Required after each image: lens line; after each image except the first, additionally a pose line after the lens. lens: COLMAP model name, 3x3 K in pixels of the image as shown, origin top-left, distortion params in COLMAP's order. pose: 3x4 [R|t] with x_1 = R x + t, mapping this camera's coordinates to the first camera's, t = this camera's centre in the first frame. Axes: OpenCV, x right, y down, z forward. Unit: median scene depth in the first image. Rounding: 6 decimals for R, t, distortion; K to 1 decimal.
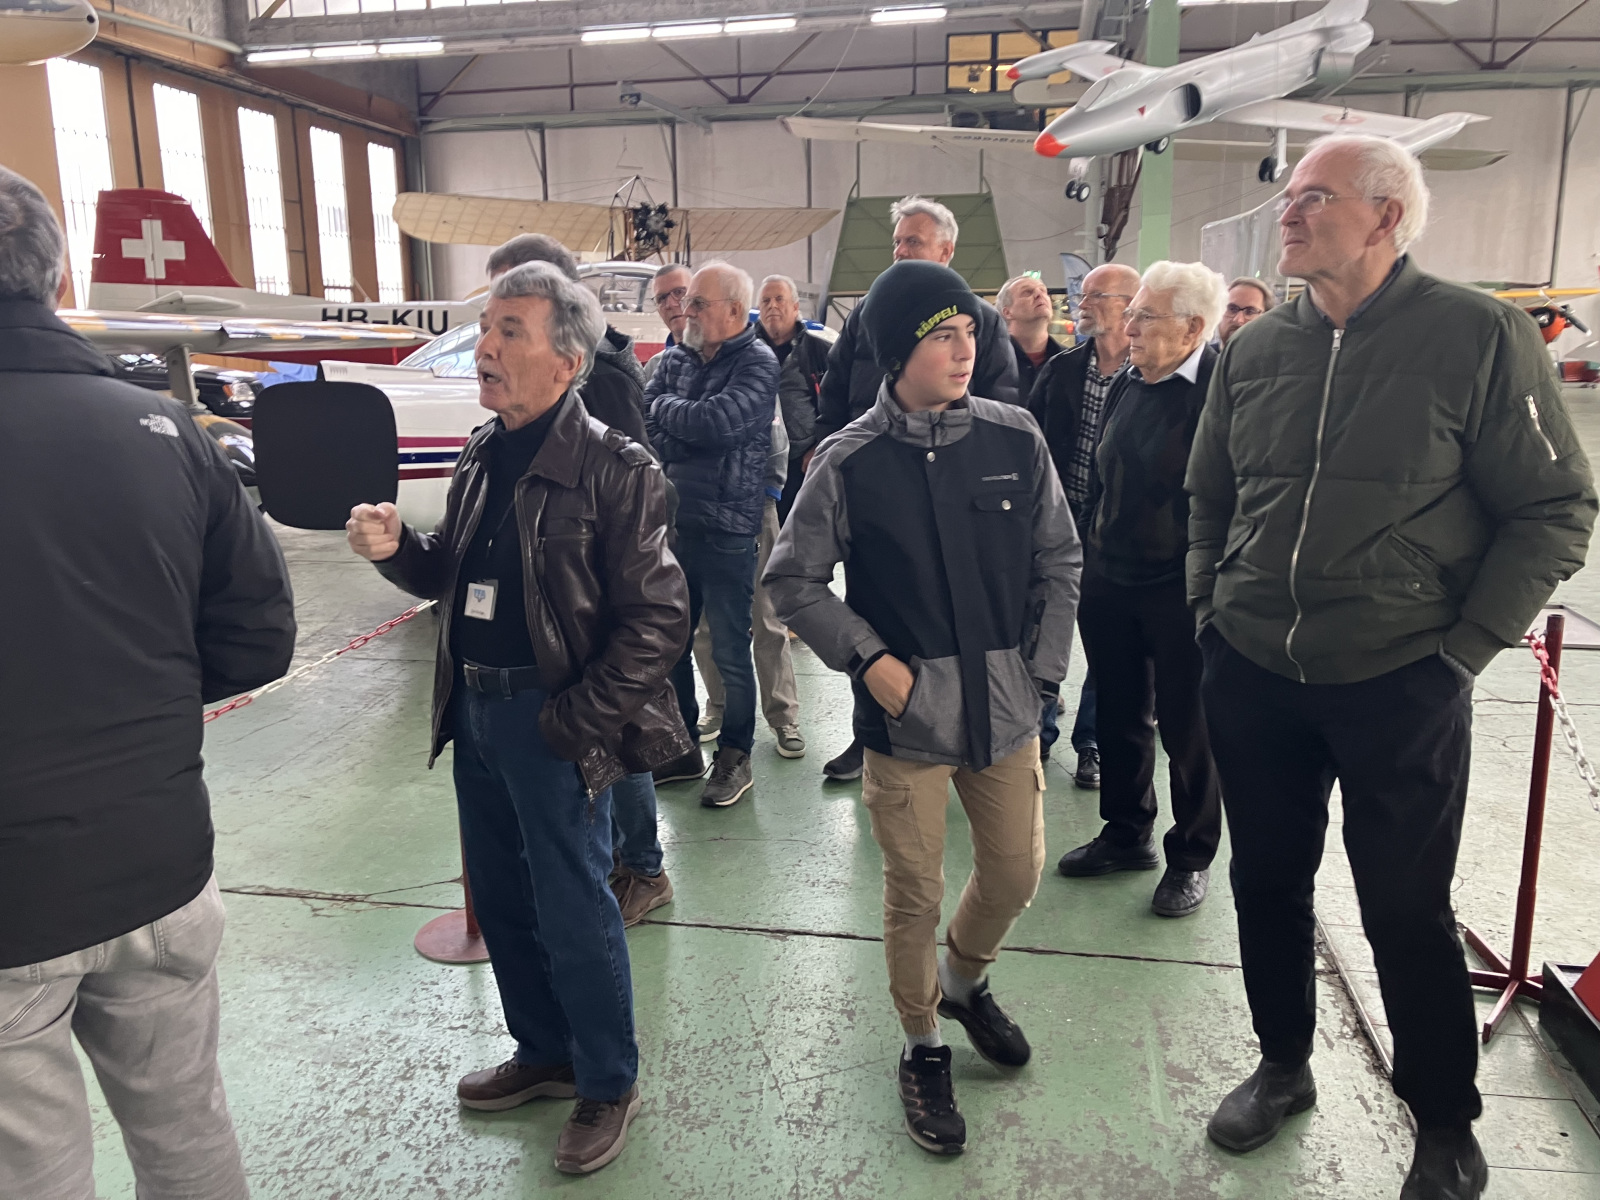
lens RADIAL K [[1318.4, 0, 779.8], [0, 1318.4, 593.4], [0, 0, 1]] dist [0.005067, 0.012399]
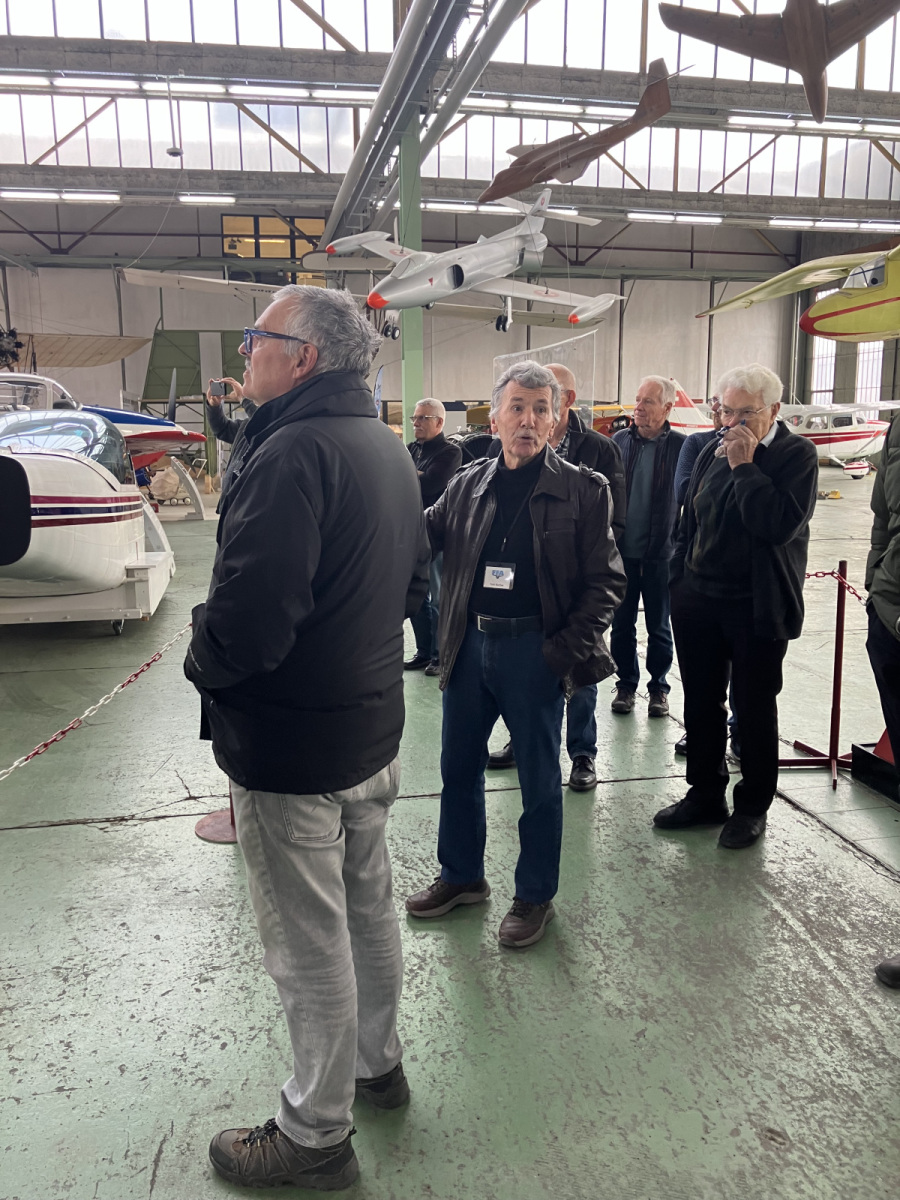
lens RADIAL K [[988.8, 0, 439.3], [0, 988.8, 579.1], [0, 0, 1]] dist [0.005067, 0.012399]
pose [[0.932288, -0.052528, 0.357884, -0.062435], [0.070118, 0.996877, -0.036341, 0.007106], [-0.354857, 0.058974, 0.933059, -0.016626]]
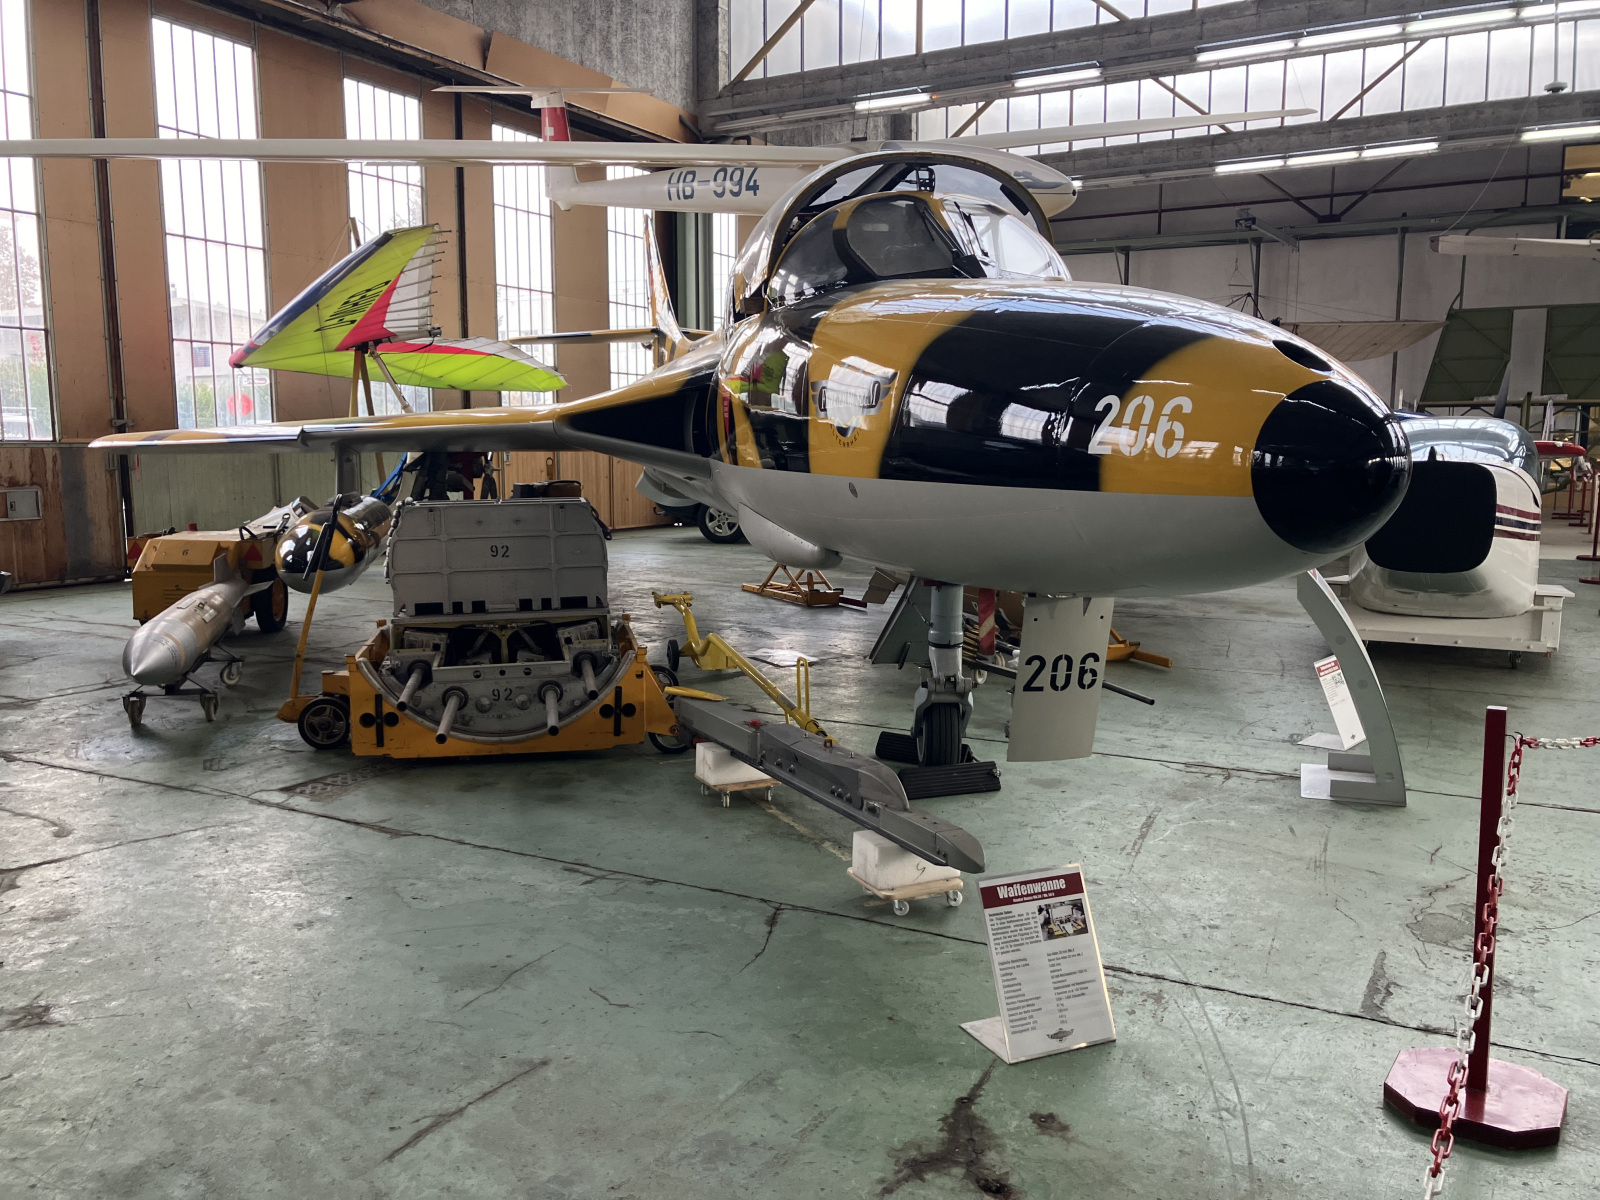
lens RADIAL K [[1318.4, 0, 797.1], [0, 1318.4, 606.4], [0, 0, 1]] dist [0.005067, 0.012399]
pose [[0.951599, 0.051777, -0.302949, -0.127581], [-0.073346, 0.995485, -0.060253, 0.026438], [0.298461, 0.079557, 0.951100, -0.104618]]
